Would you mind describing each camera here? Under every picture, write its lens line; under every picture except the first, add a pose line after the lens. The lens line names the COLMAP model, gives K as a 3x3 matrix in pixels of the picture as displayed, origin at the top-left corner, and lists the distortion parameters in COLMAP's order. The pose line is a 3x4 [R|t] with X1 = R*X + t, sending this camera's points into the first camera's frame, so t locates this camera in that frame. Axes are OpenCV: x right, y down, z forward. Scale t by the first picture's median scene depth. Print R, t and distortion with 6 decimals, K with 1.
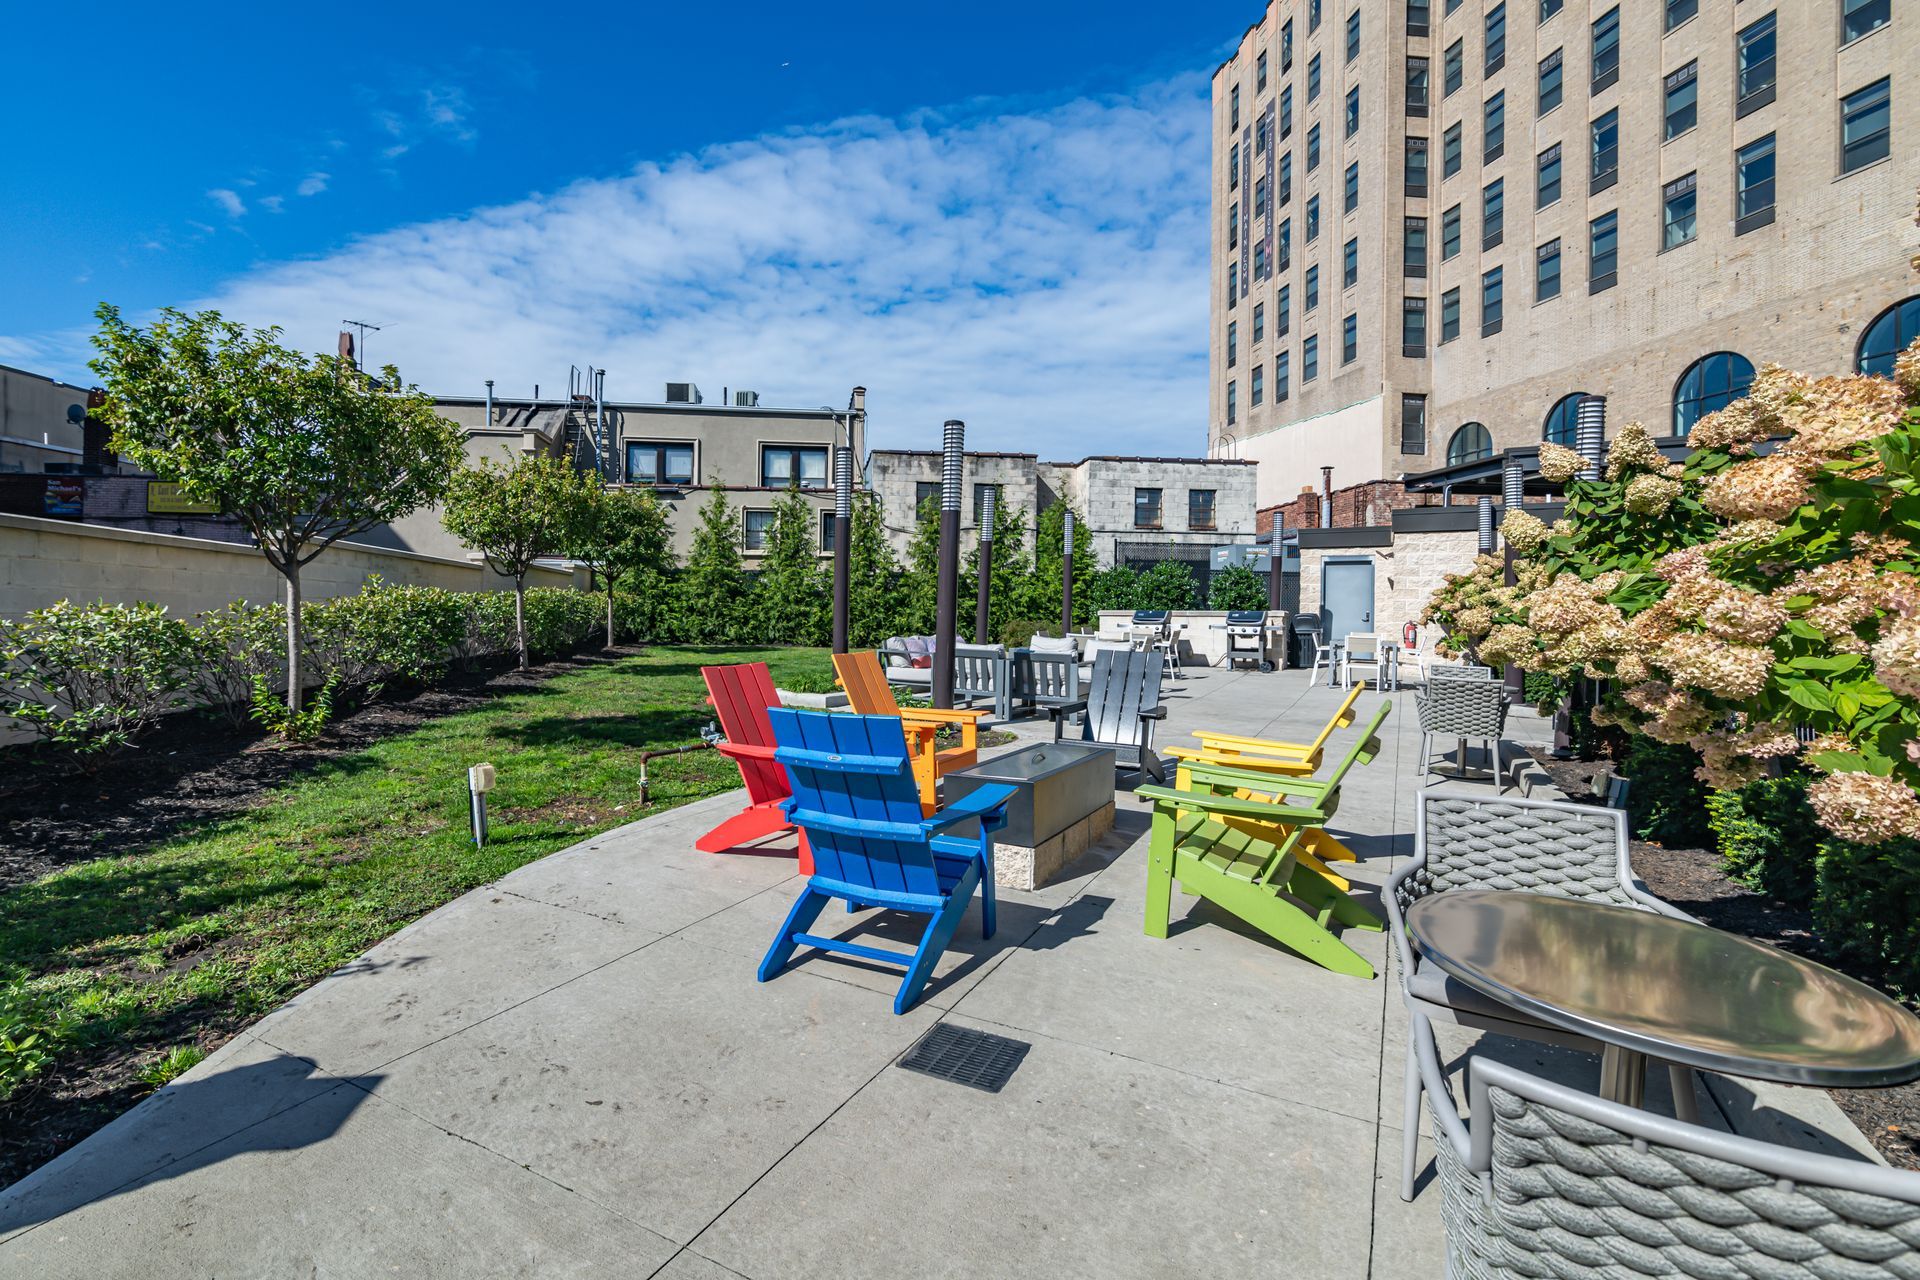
lens RADIAL K [[860.9, 0, 916.5], [0, 860.9, 621.0], [0, 0, 1]] dist [0.000772, -0.000088]
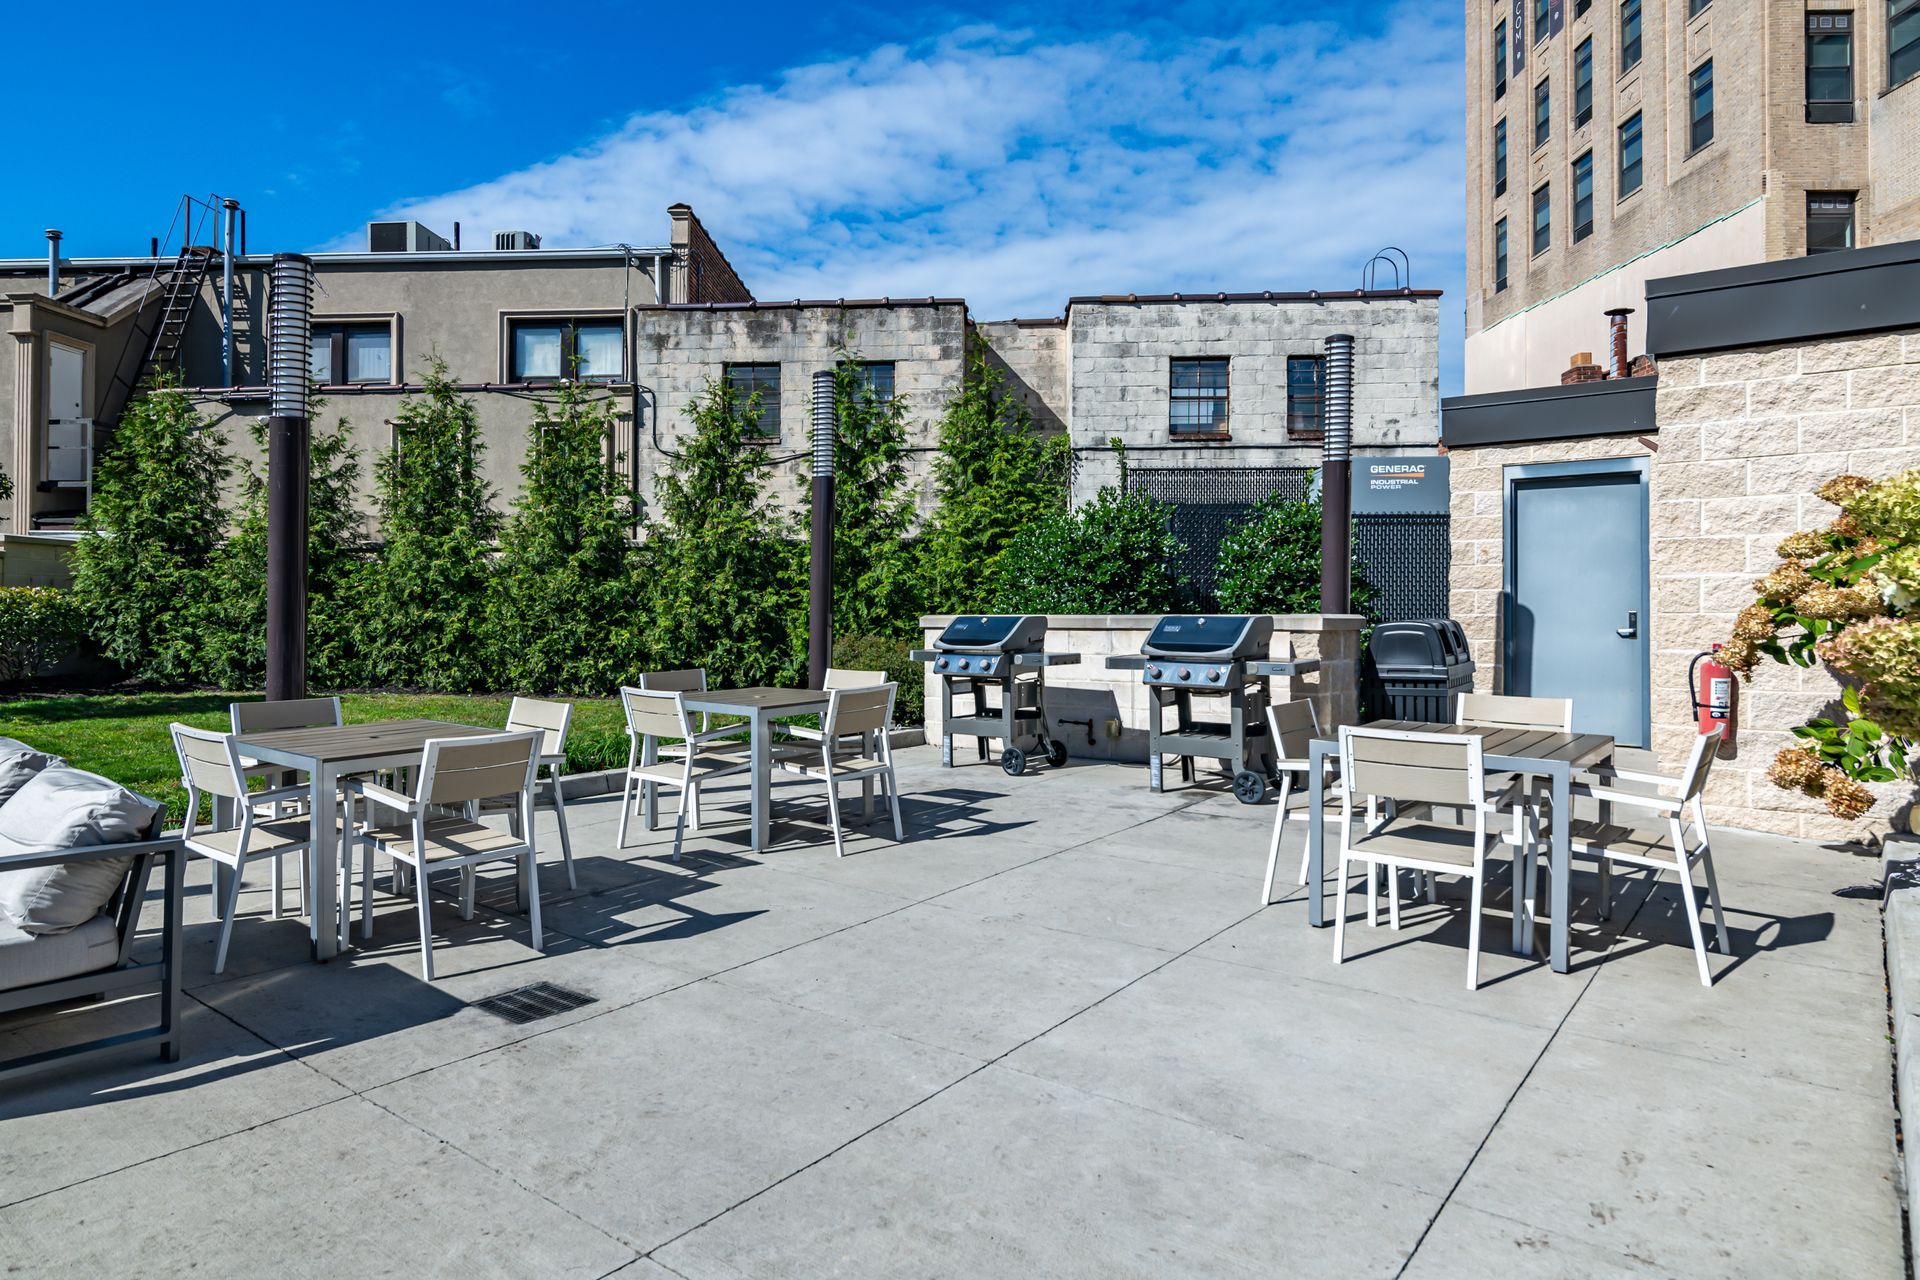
lens RADIAL K [[1141.7, 0, 930.1], [0, 1141.7, 610.9], [0, 0, 1]] dist [0.000862, -0.001214]
pose [[0.986541, -0.011597, -0.163104, 0.222597], [0.010301, 0.999908, -0.008790, -0.006986], [0.163191, 0.006992, 0.986570, 0.339993]]
